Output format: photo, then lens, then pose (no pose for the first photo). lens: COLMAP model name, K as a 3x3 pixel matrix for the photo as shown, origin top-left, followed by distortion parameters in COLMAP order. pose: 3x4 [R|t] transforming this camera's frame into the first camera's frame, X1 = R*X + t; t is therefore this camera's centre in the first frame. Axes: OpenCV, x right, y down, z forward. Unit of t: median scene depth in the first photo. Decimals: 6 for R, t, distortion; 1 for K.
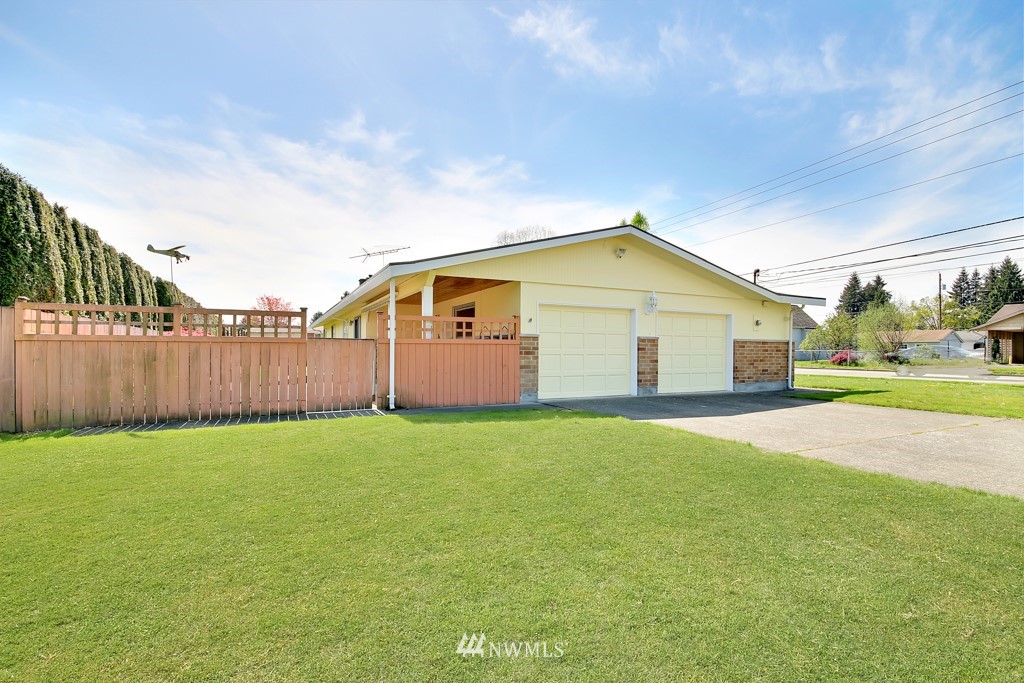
lens RADIAL K [[494.5, 0, 509.5], [0, 494.5, 354.9], [0, 0, 1]] dist [-0.003676, -0.000735]
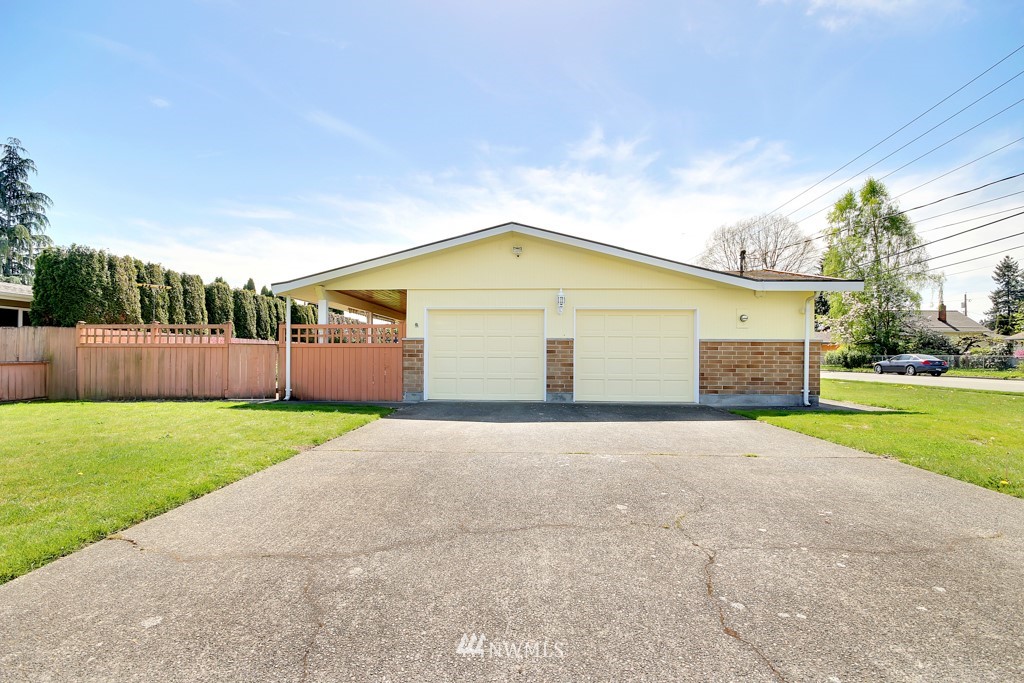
lens RADIAL K [[494.5, 0, 509.5], [0, 494.5, 354.9], [0, 0, 1]] dist [-0.003676, -0.000735]
pose [[0.863013, -0.001636, -0.505180, 0.658185], [-0.005845, 0.999895, -0.013224, 0.006954], [0.505148, 0.014366, 0.862913, 0.155115]]
